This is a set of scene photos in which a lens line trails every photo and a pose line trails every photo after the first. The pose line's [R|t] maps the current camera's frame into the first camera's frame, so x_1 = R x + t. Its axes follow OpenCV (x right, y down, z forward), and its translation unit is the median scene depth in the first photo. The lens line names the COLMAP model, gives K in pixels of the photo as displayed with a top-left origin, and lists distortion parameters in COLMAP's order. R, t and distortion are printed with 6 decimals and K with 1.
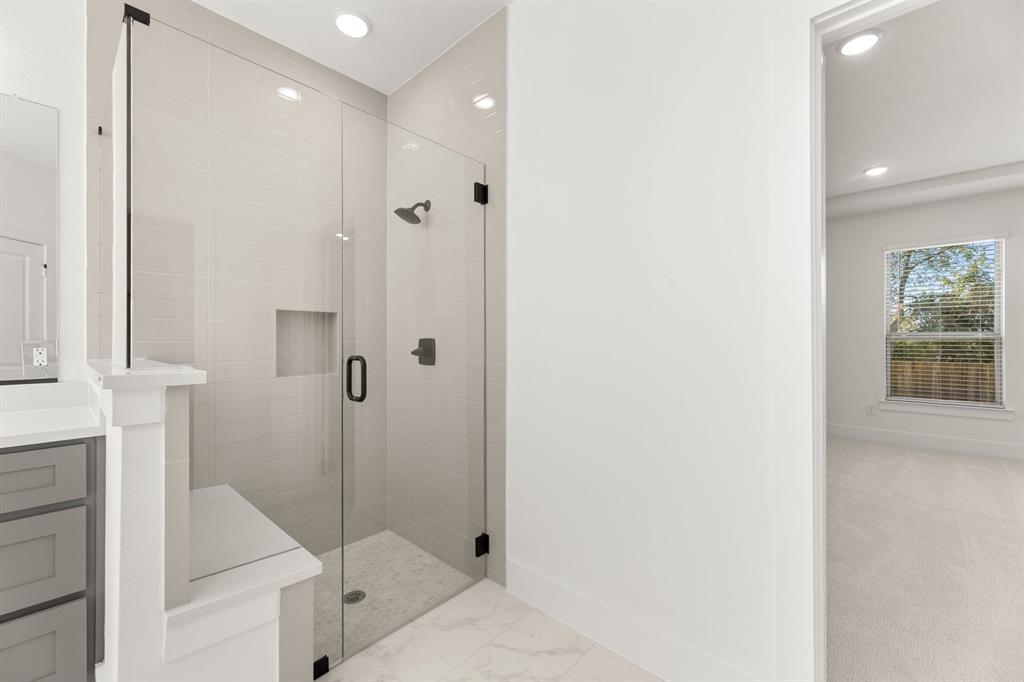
lens RADIAL K [[414.9, 0, 510.9], [0, 414.9, 339.6], [0, 0, 1]] dist [0.002668, -0.000493]
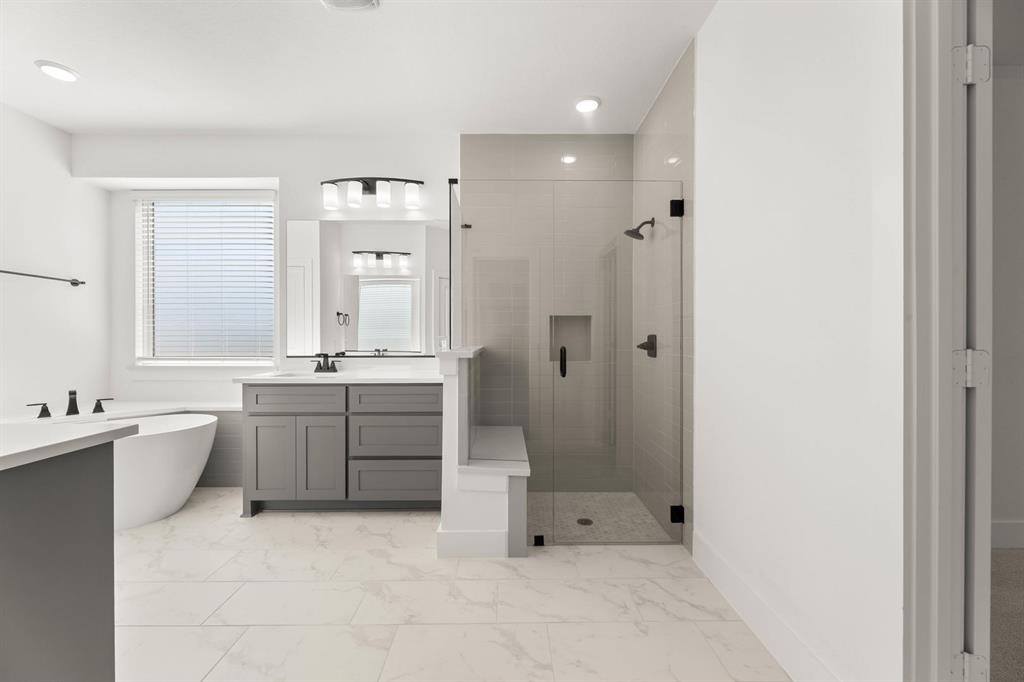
lens RADIAL K [[414.9, 0, 512.1], [0, 414.9, 339.3], [0, 0, 1]] dist [0.002668, -0.000493]
pose [[0.686061, 0.004342, -0.727531, 0.453707], [-0.002486, 0.999990, 0.003624, 0.008456], [0.727540, -0.000678, 0.686065, -0.121516]]
